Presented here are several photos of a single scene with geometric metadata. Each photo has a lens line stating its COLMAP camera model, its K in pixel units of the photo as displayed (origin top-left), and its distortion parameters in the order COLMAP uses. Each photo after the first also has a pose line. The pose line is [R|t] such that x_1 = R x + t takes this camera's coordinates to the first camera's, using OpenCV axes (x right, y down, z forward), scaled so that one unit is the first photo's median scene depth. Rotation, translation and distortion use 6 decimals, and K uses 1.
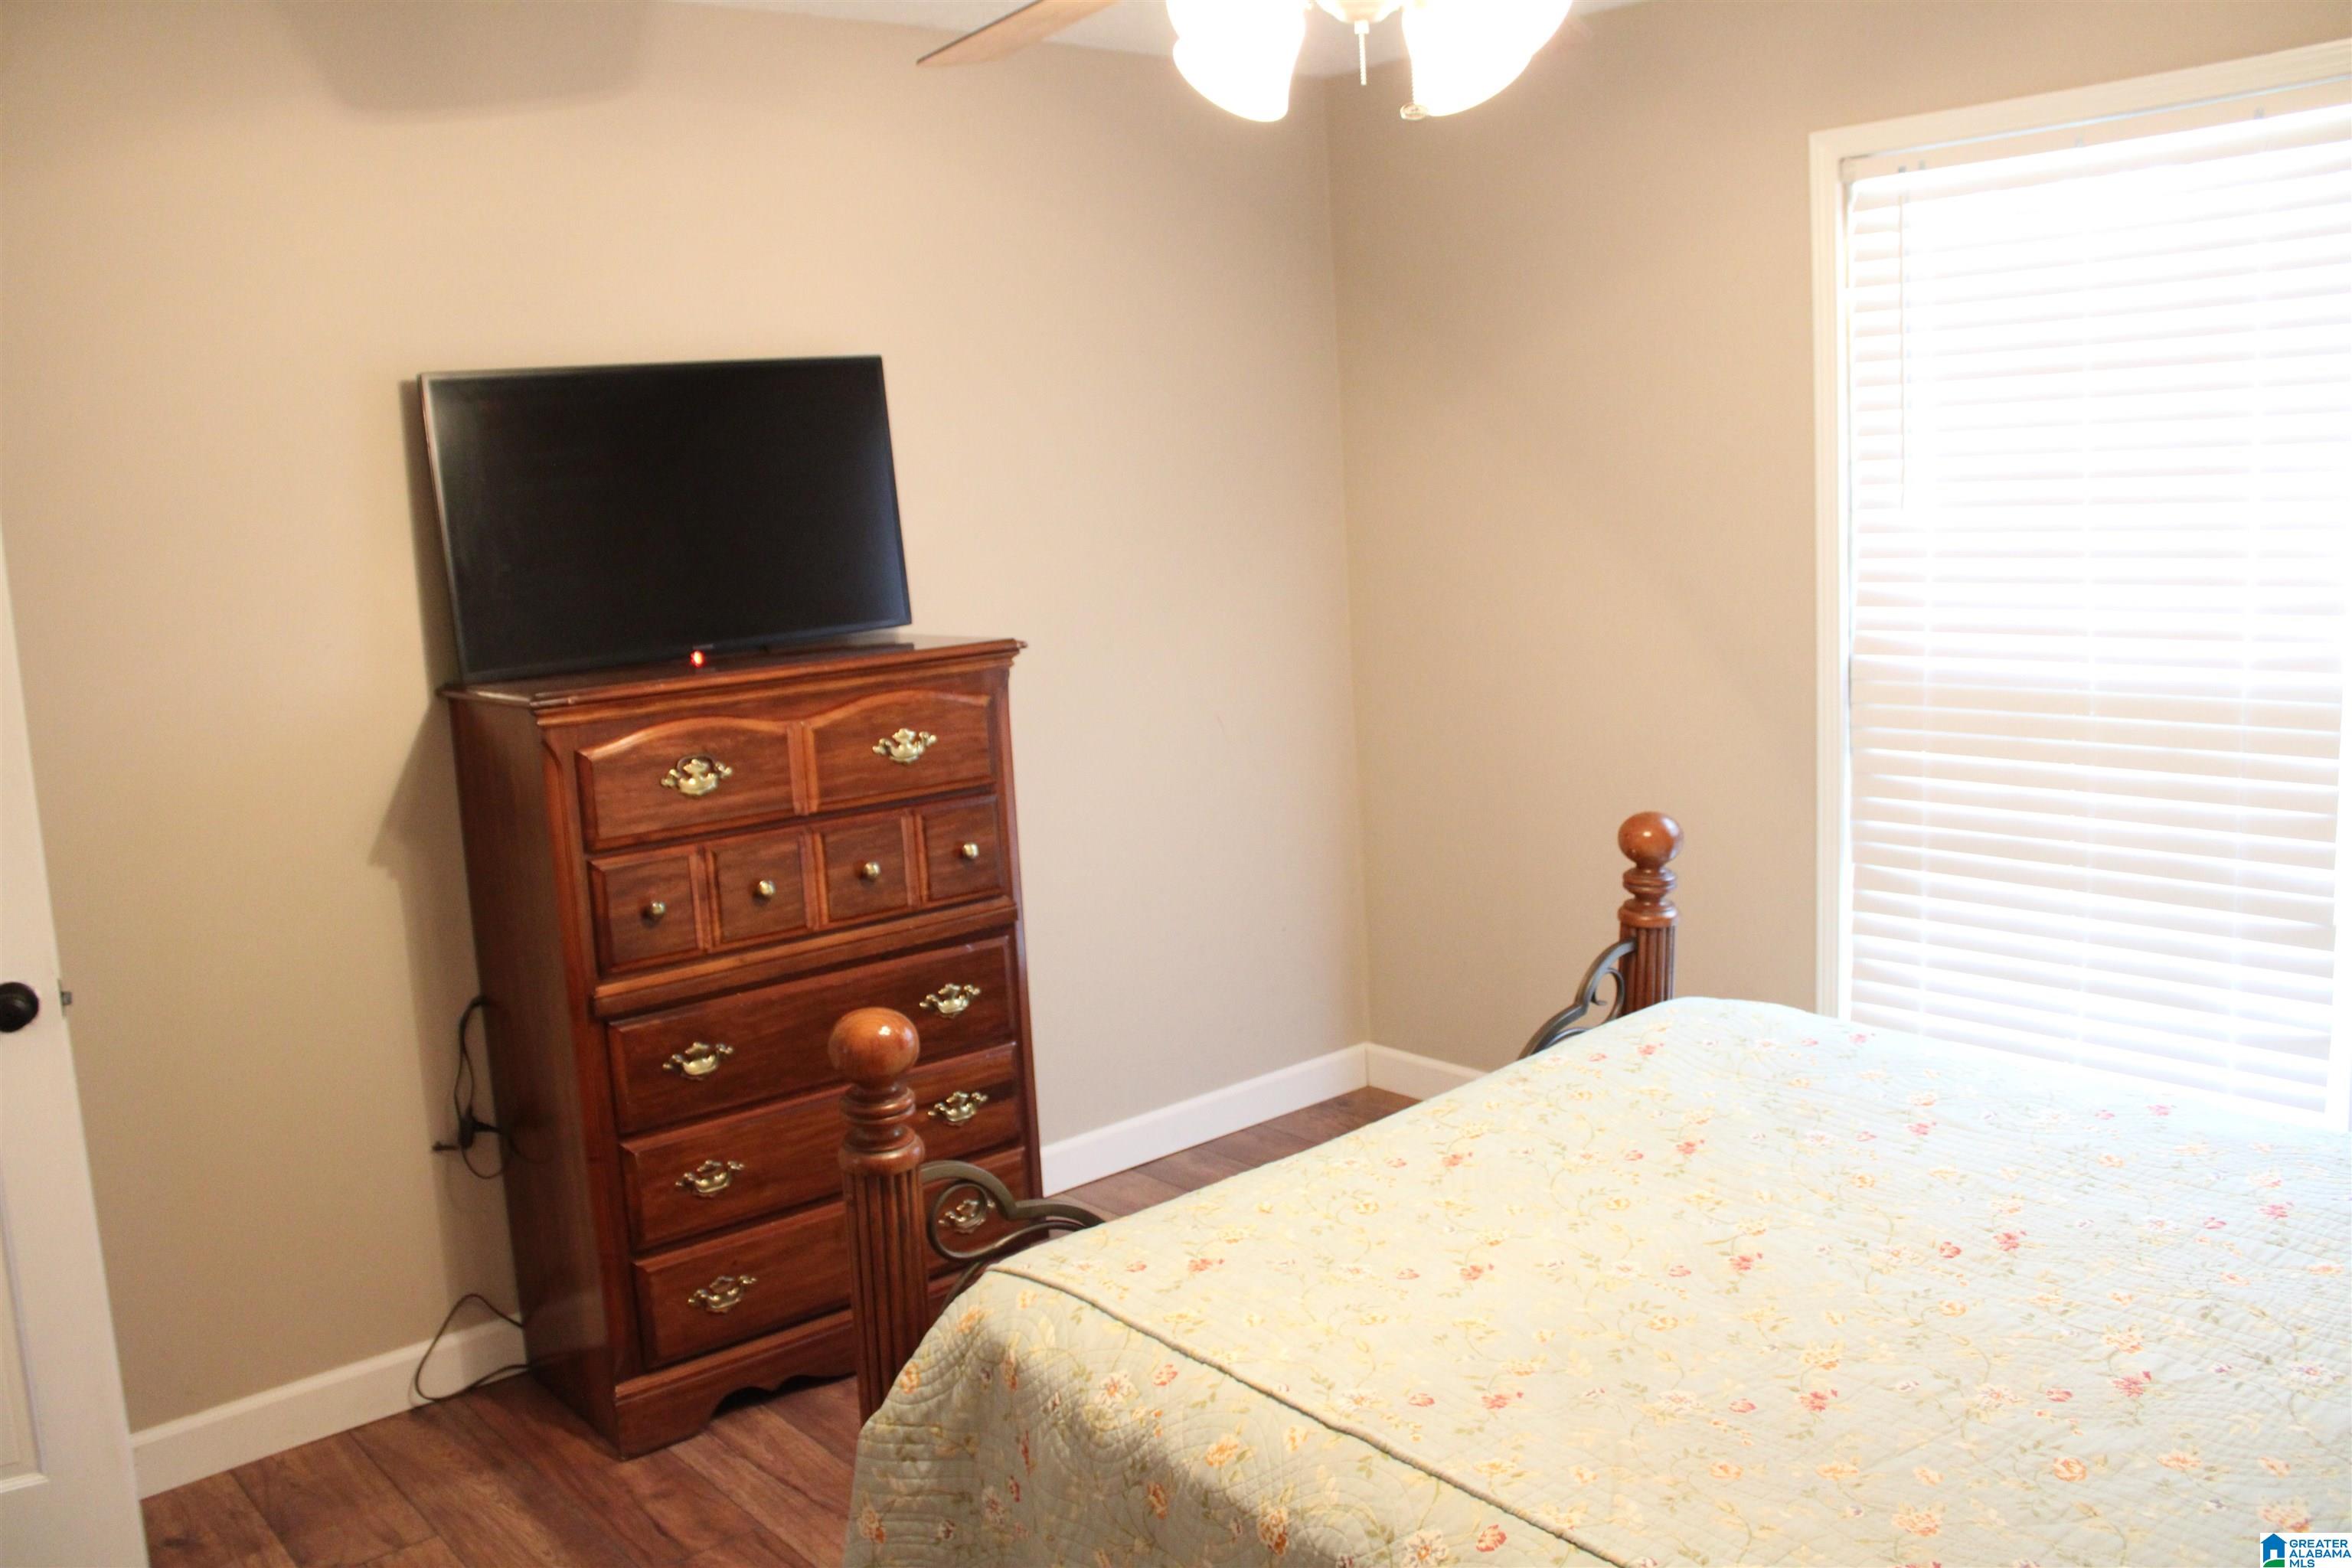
lens RADIAL K [[1961.1, 0, 1169.8], [0, 1961.1, 748.5], [0, 0, 1]] dist [-0.155695, 0.141111]
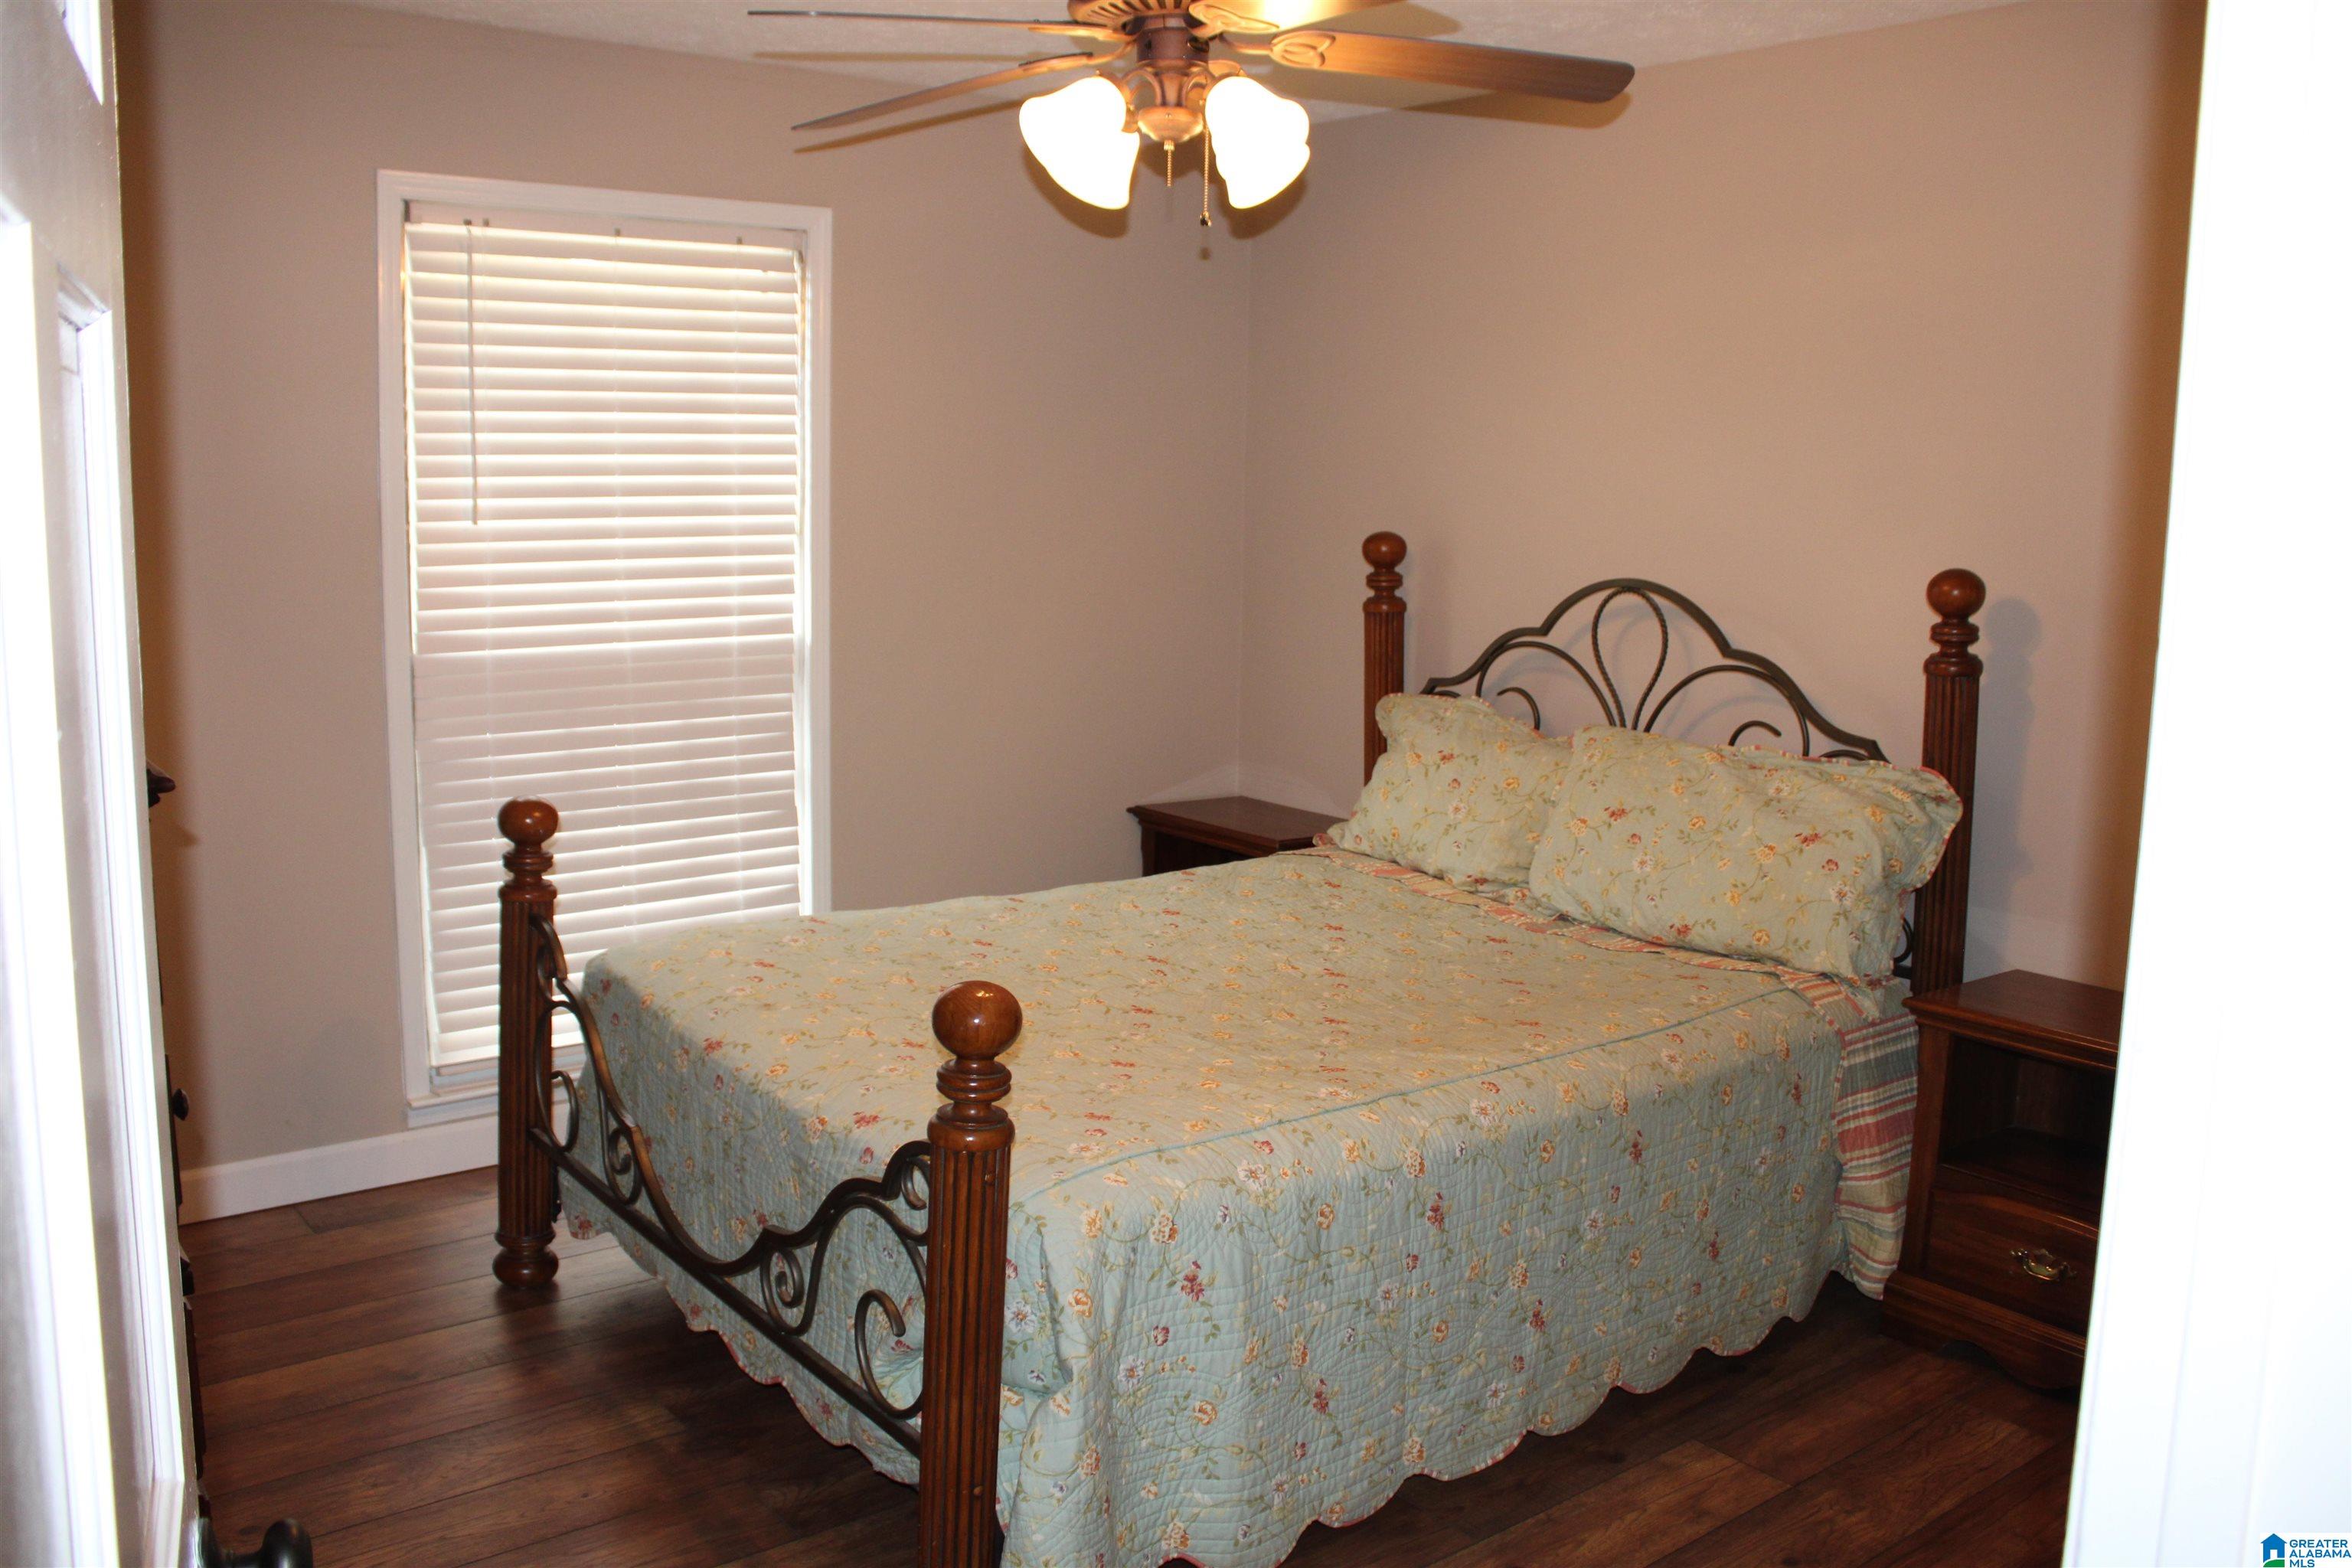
lens RADIAL K [[1961.1, 0, 1169.8], [0, 1961.1, 748.5], [0, 0, 1]] dist [-0.155695, 0.141111]
pose [[0.030331, -0.091469, 0.995346, -0.795316], [0.123307, 0.988540, 0.087086, -0.042191], [-0.991905, 0.120092, 0.041263, 0.594429]]
